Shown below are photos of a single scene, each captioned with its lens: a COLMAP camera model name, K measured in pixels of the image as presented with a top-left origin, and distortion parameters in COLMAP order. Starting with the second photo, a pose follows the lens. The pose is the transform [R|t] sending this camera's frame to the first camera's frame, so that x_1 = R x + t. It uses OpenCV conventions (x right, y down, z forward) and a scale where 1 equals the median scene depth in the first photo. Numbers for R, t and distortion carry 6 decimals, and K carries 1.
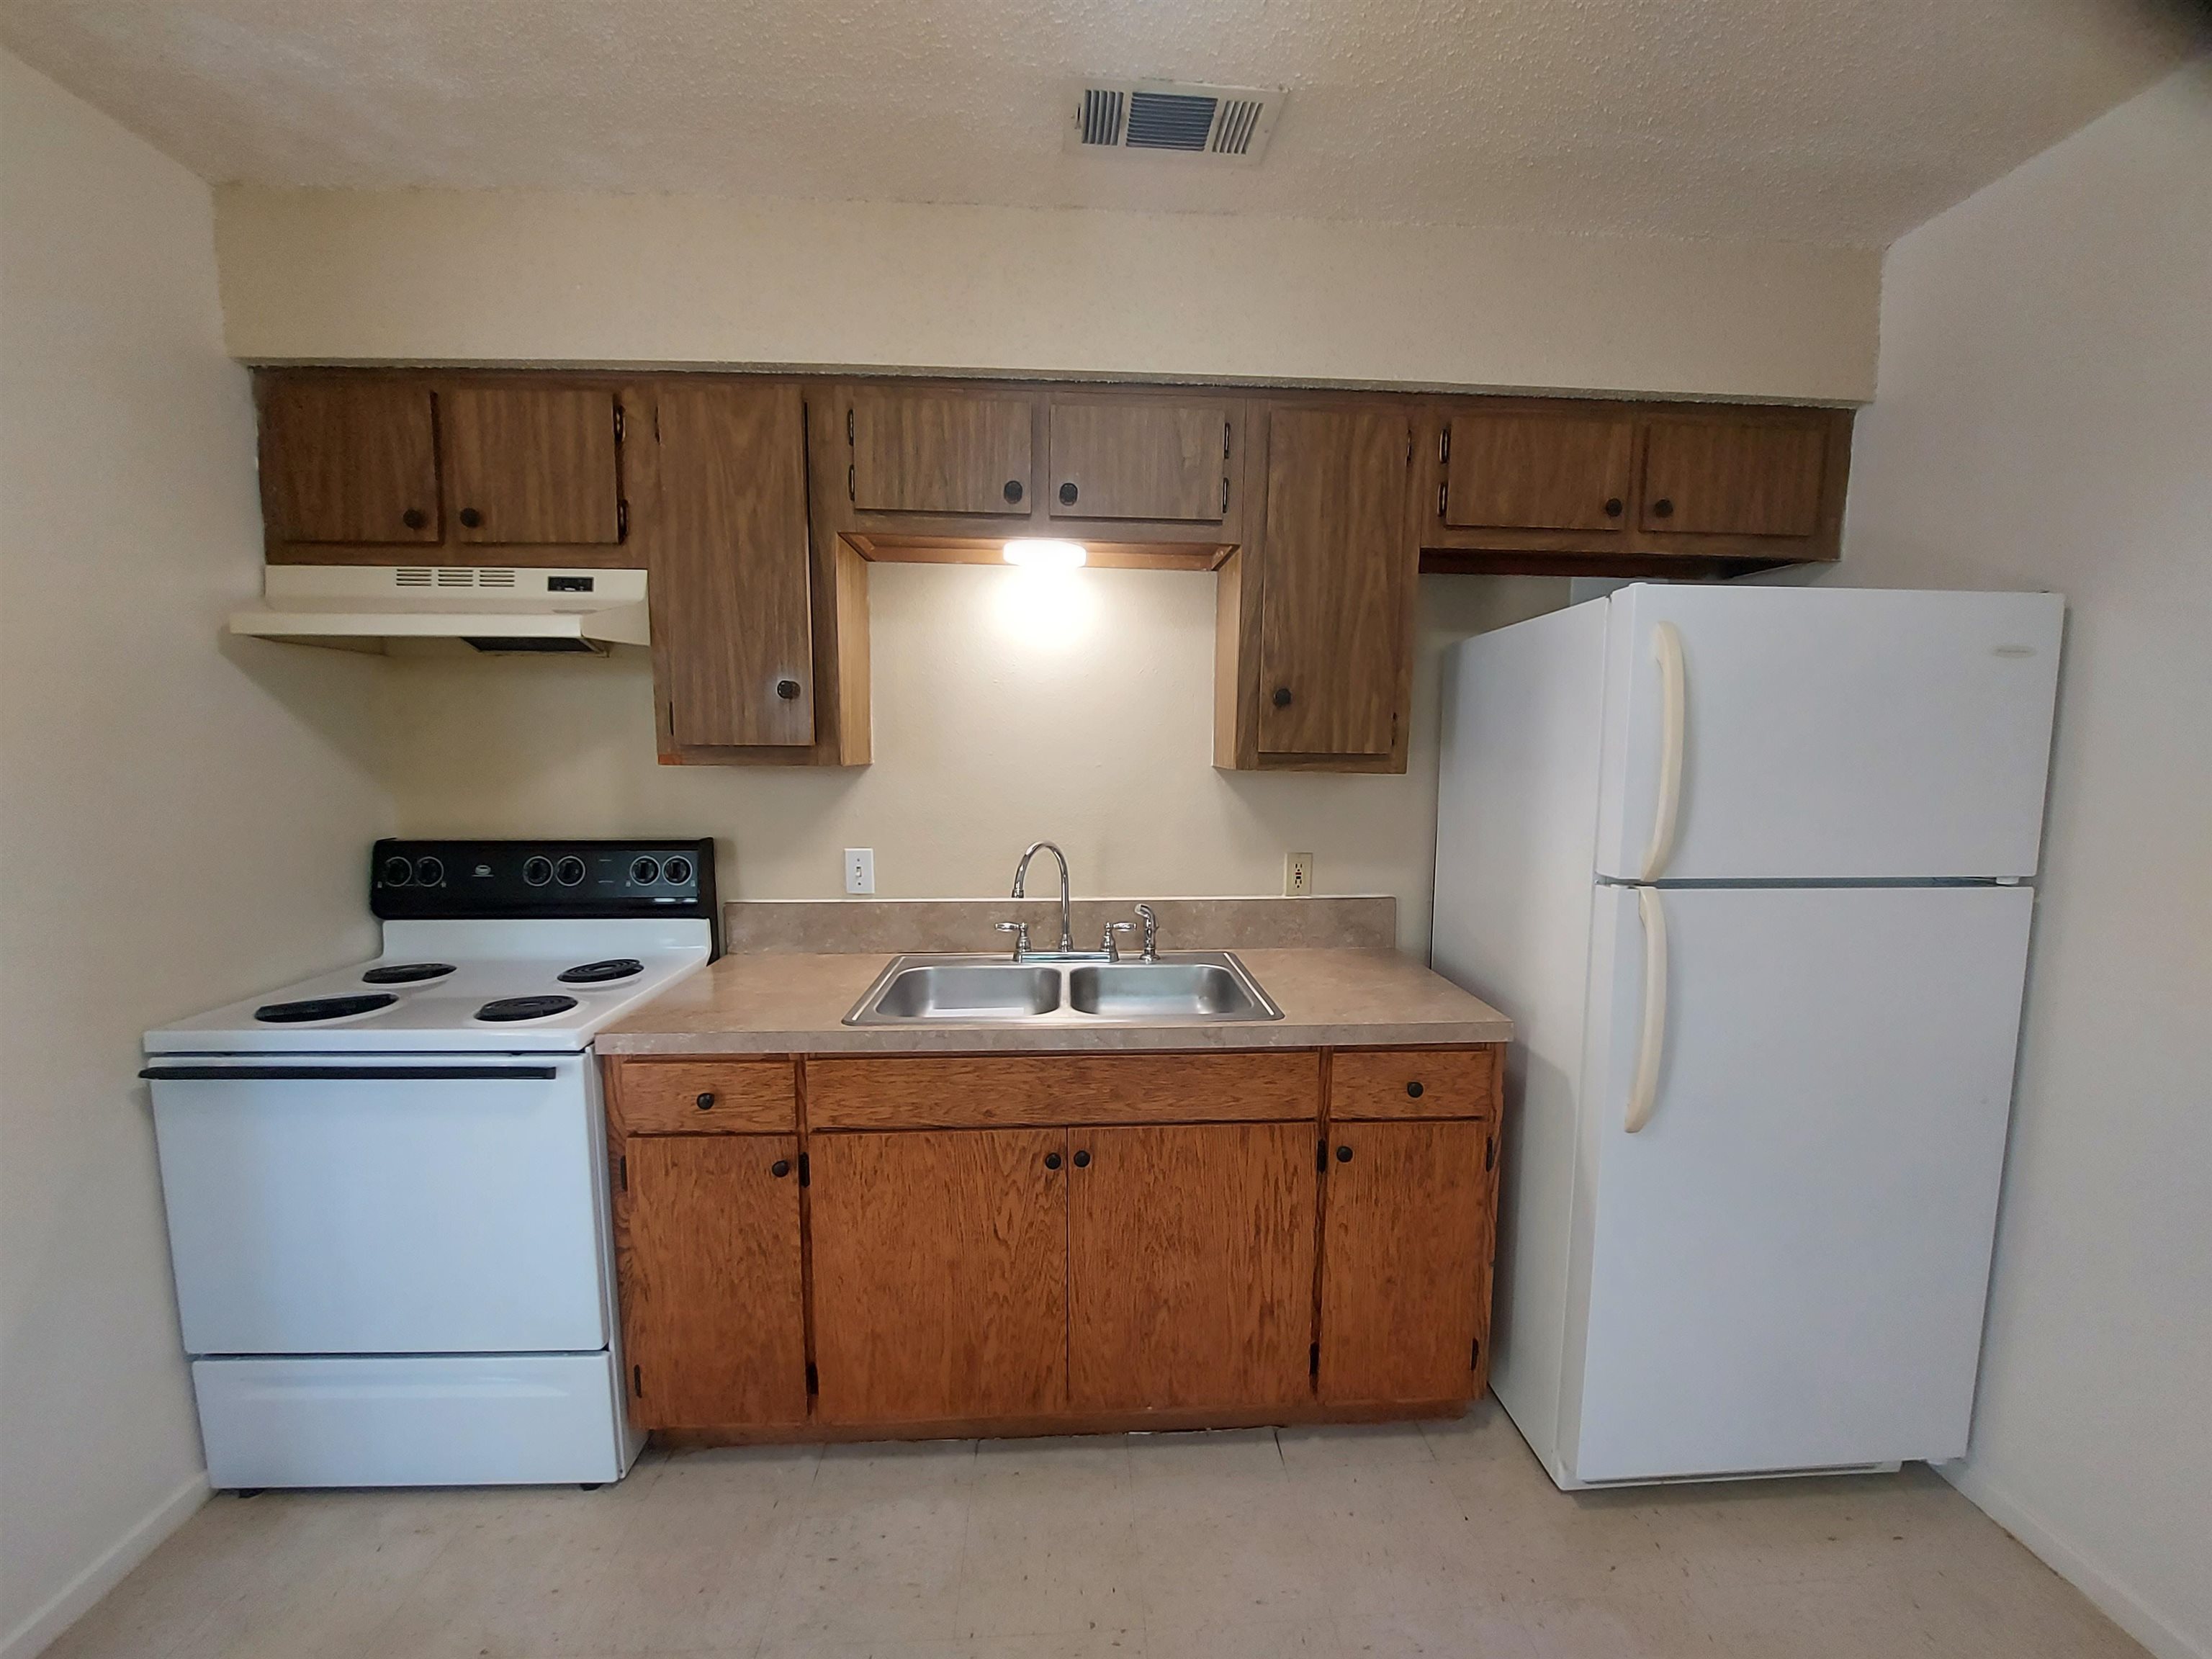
lens RADIAL K [[886.1, 0, 1112.2], [0, 886.1, 846.4], [0, 0, 1]] dist [-0.021843, -0.000422]
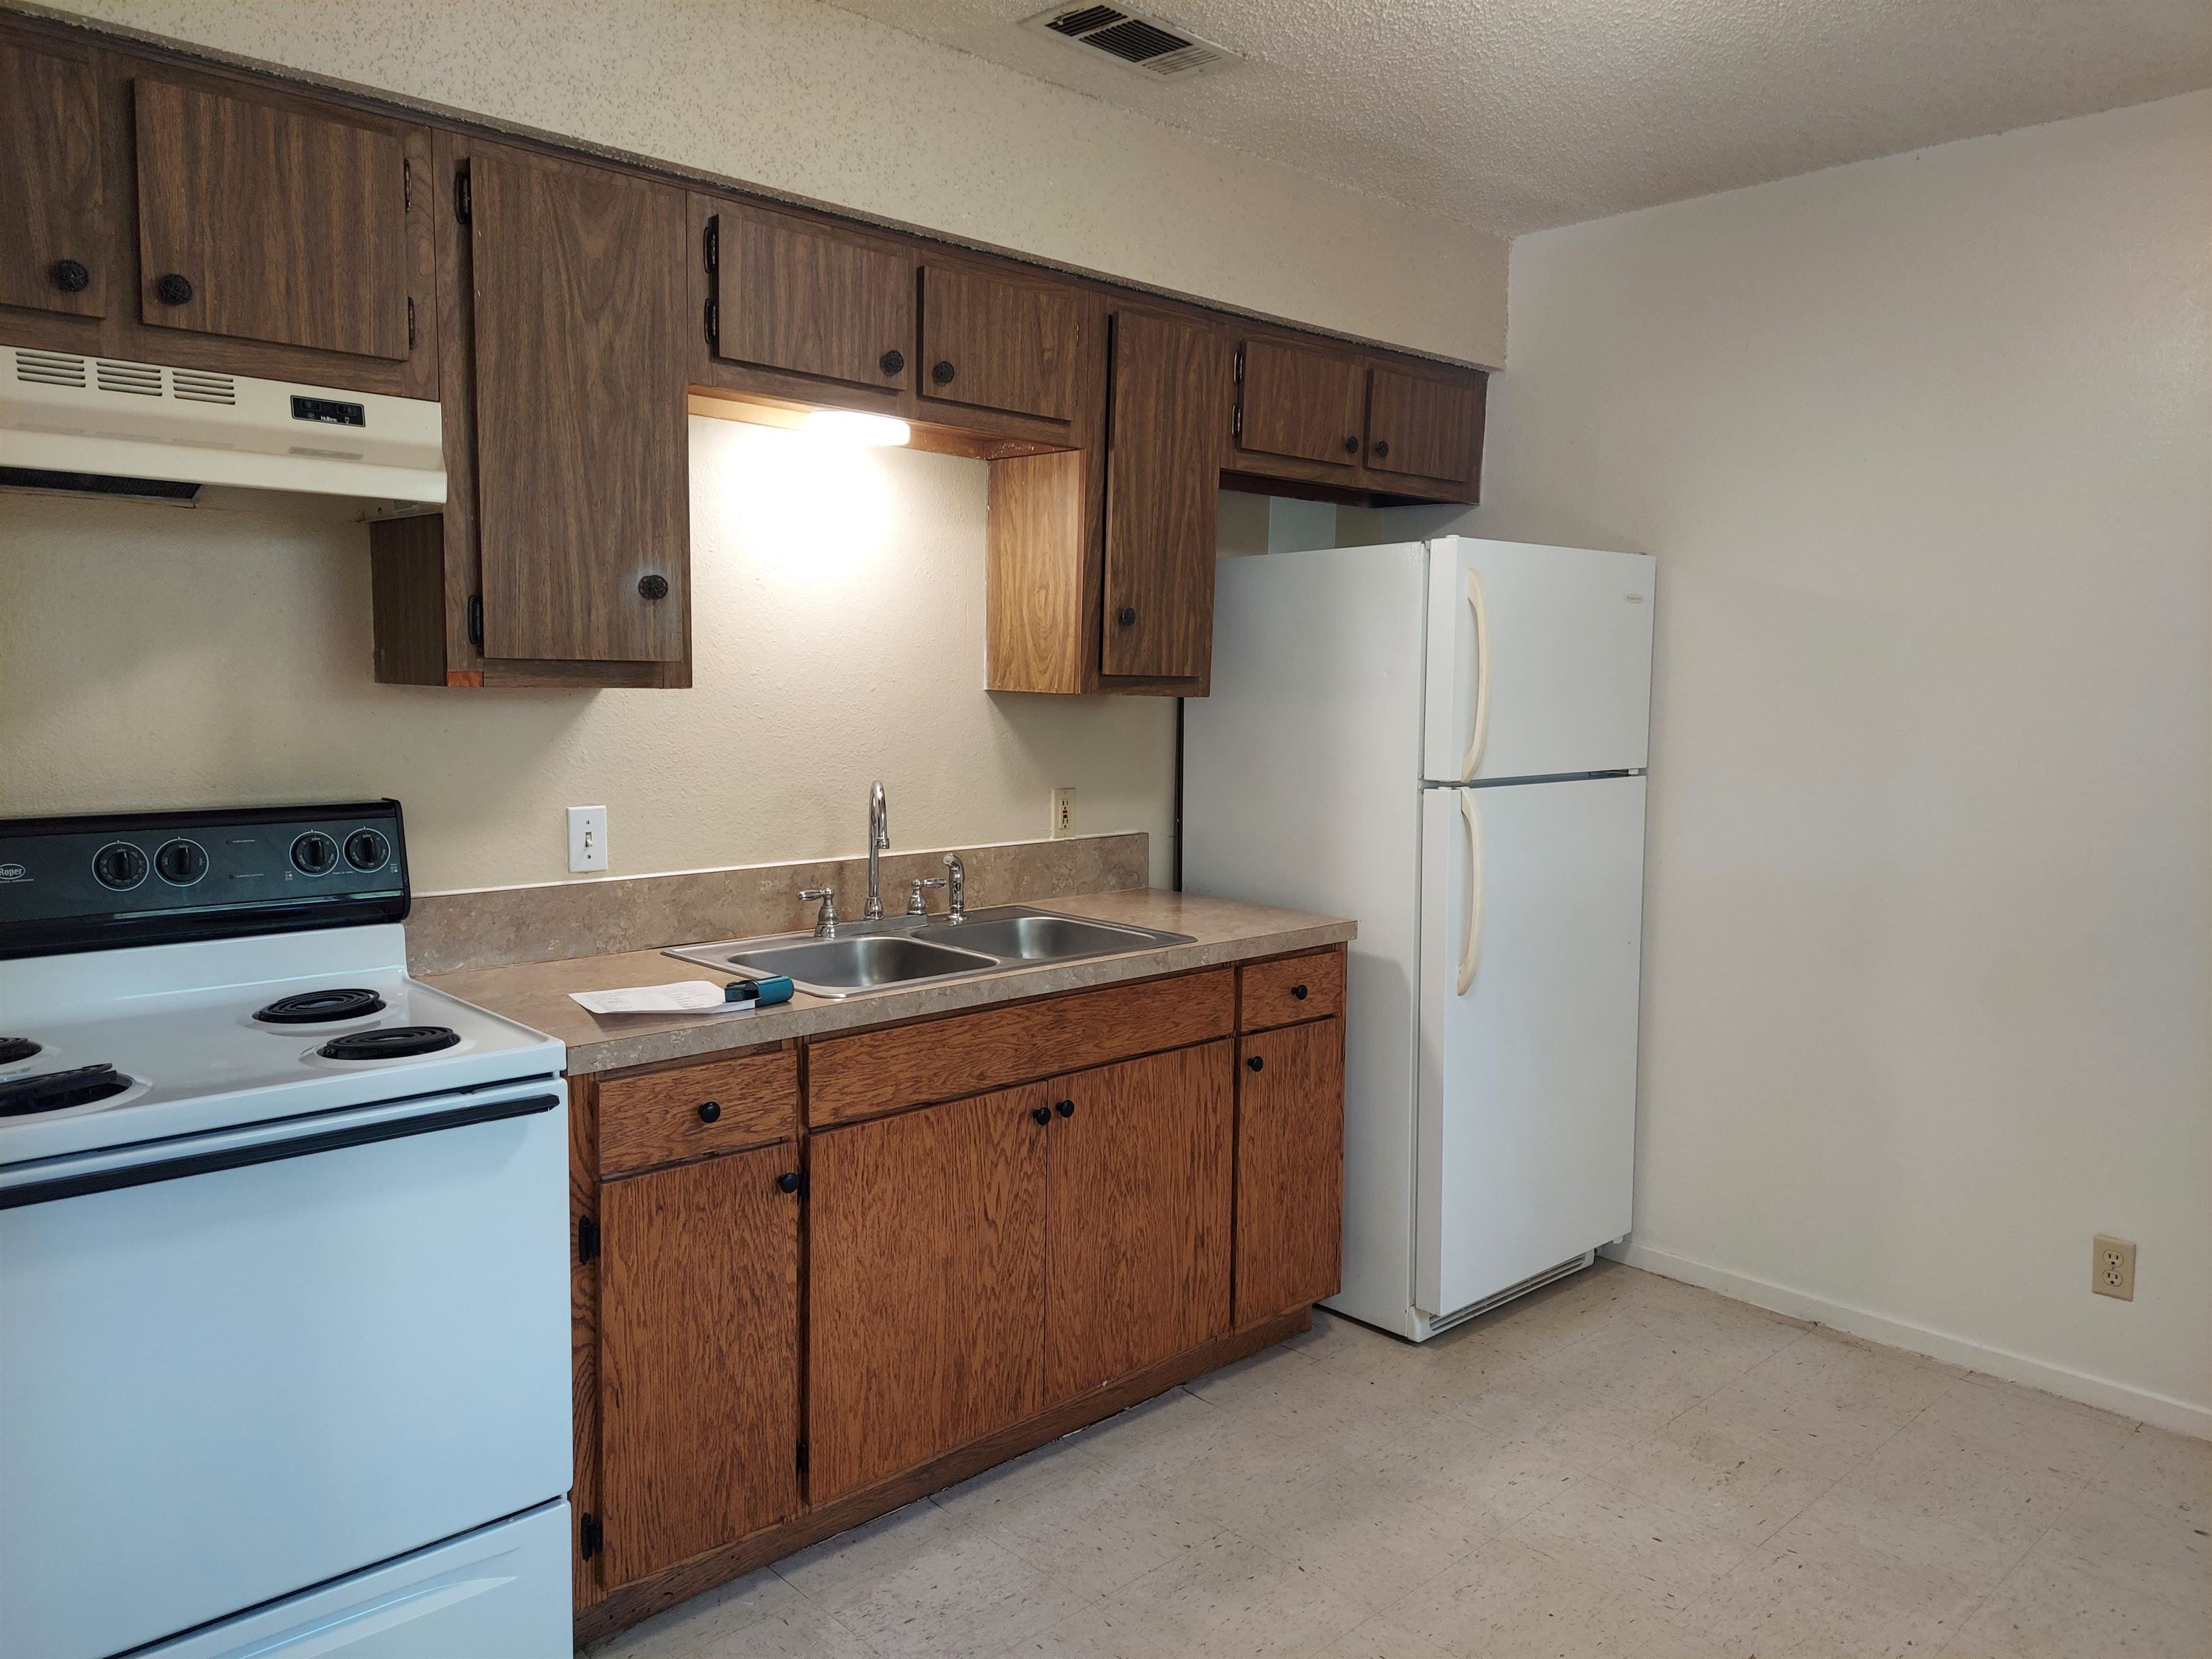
lens RADIAL K [[1594.4, 0, 1106.0], [0, 1594.4, 829.5], [0, 0, 1]] dist [0.069903, -0.112777]
pose [[0.761584, -0.058533, 0.645417, -1.025572], [0.063203, 0.997874, 0.015919, 0.033959], [-0.644976, 0.028668, 0.763665, -0.307855]]
